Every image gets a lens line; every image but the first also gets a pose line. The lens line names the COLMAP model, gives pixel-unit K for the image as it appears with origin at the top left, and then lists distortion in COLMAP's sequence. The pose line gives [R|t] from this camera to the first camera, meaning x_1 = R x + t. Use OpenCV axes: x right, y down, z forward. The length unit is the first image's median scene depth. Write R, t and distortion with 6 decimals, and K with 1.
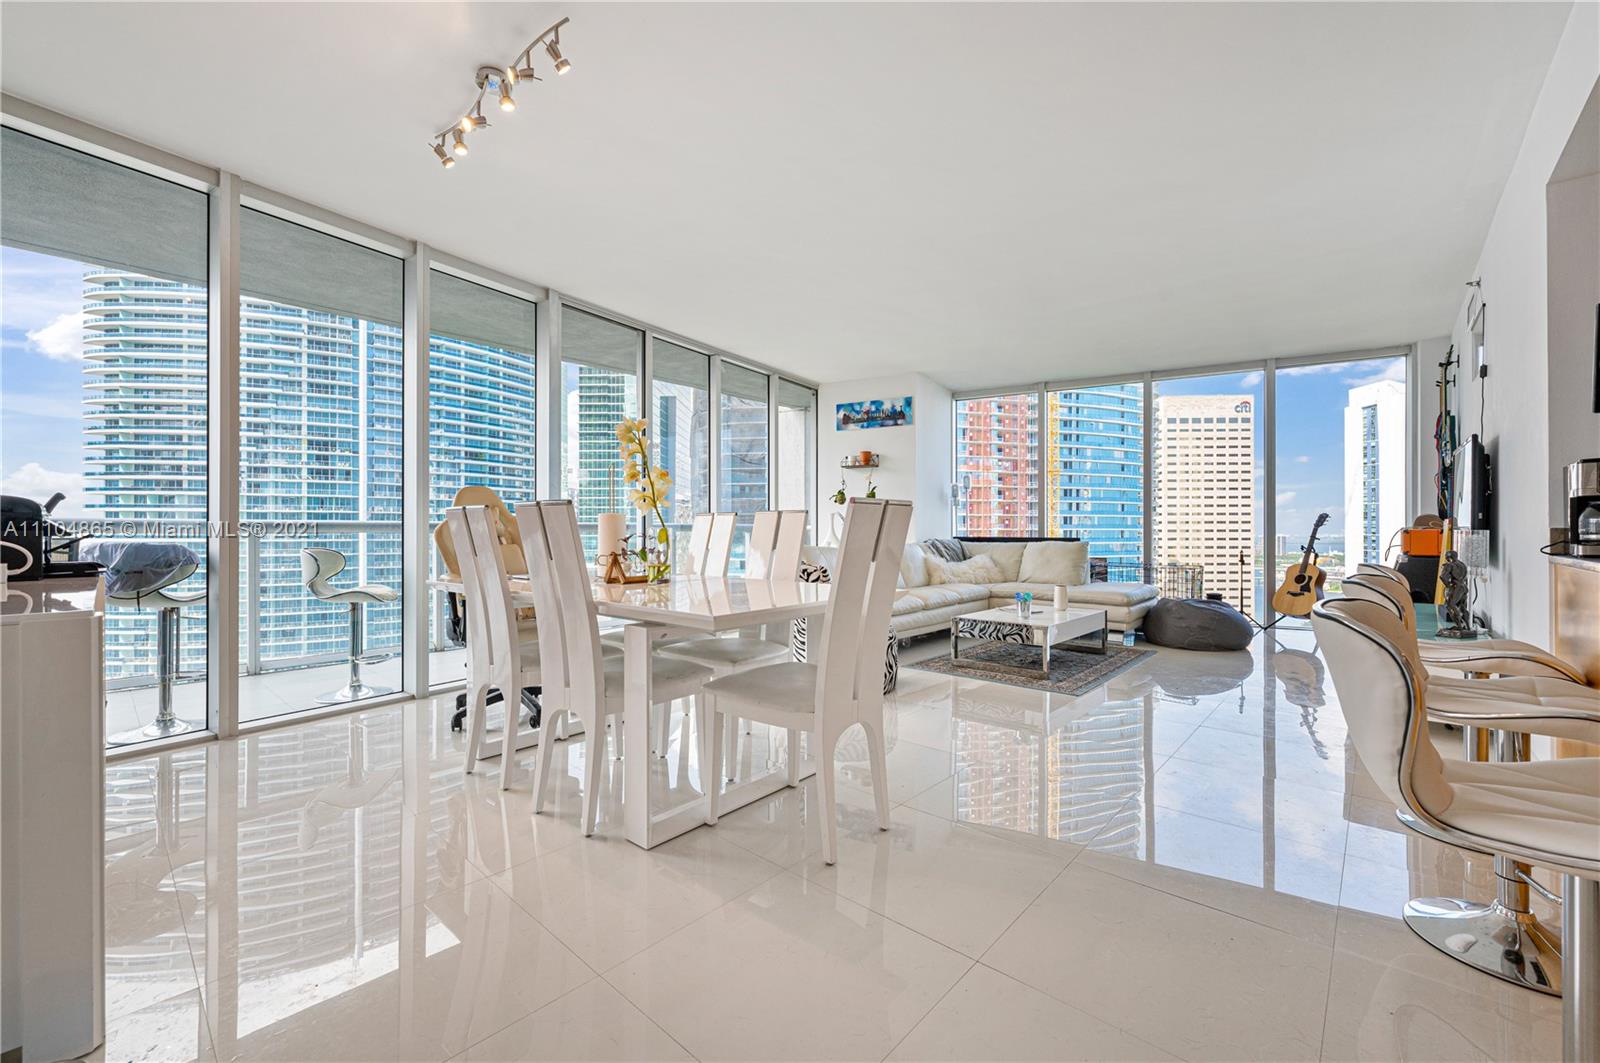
lens RADIAL K [[641.5, 0, 801.3], [0, 641.5, 532.8], [0, 0, 1]] dist [-0.000190, 0.000187]
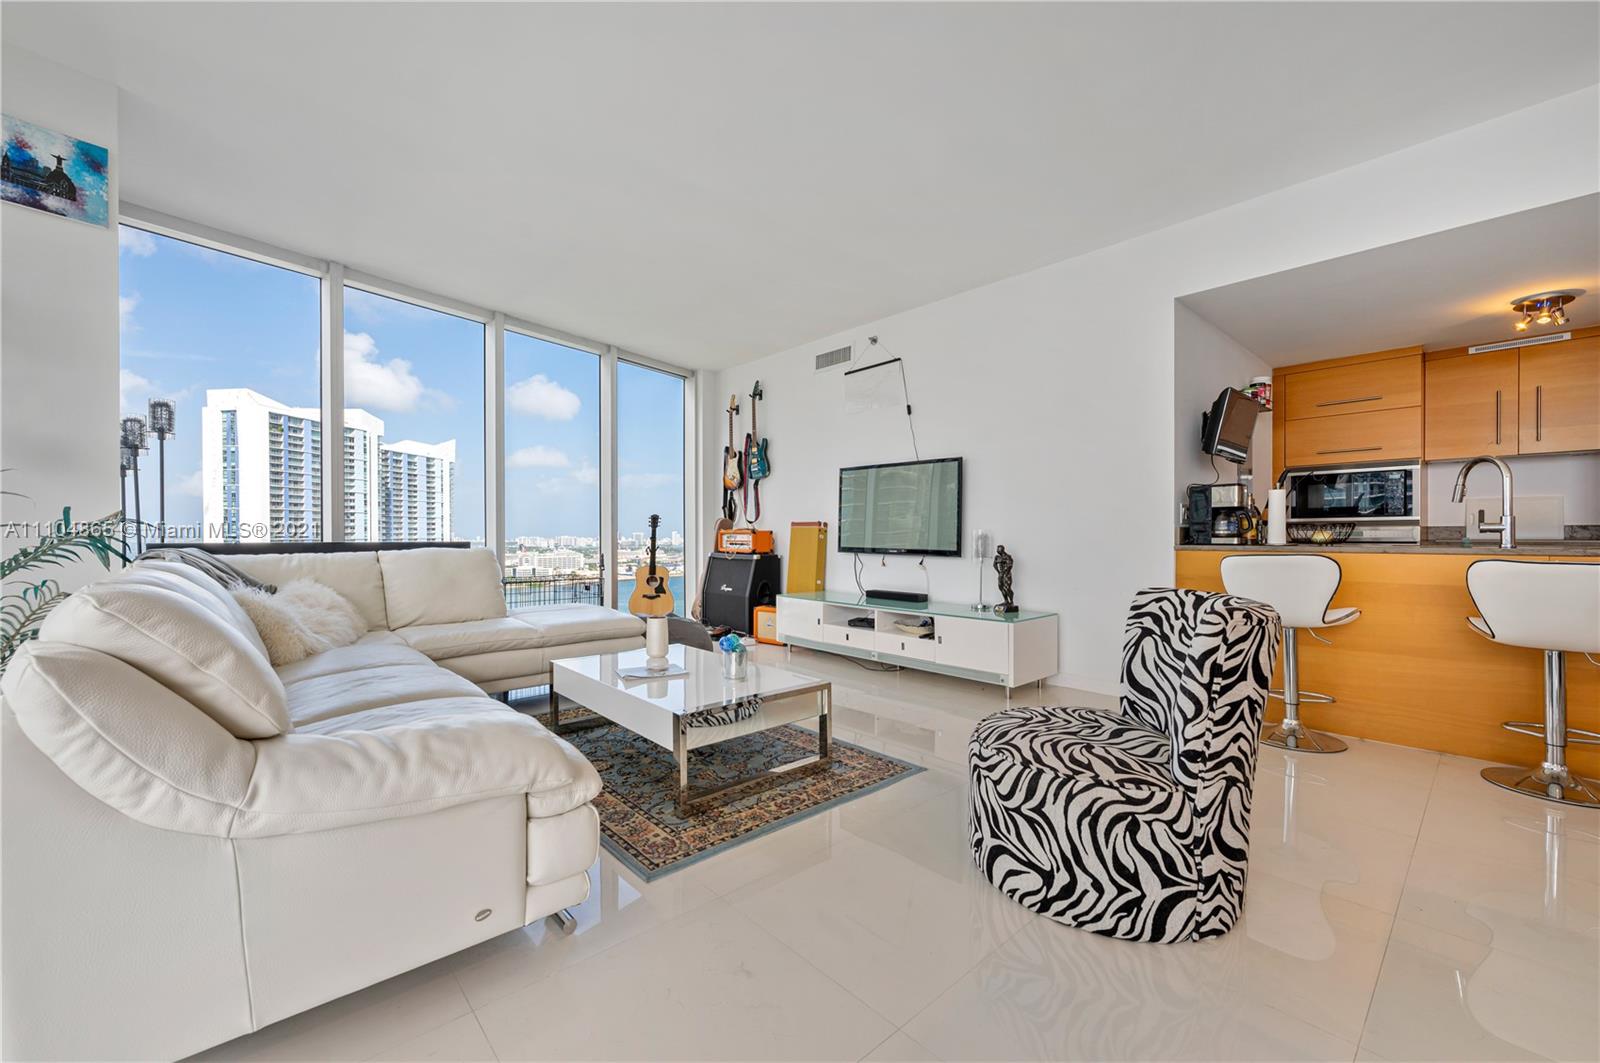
lens RADIAL K [[633.4, 0, 798.3], [0, 633.4, 537.9], [0, 0, 1]] dist [-0.000833, 0.000027]
pose [[0.104014, -0.004605, 0.994565, -0.127612], [0.004318, 0.999982, 0.004178, 0.002599], [-0.994566, 0.003860, 0.104032, 0.544665]]
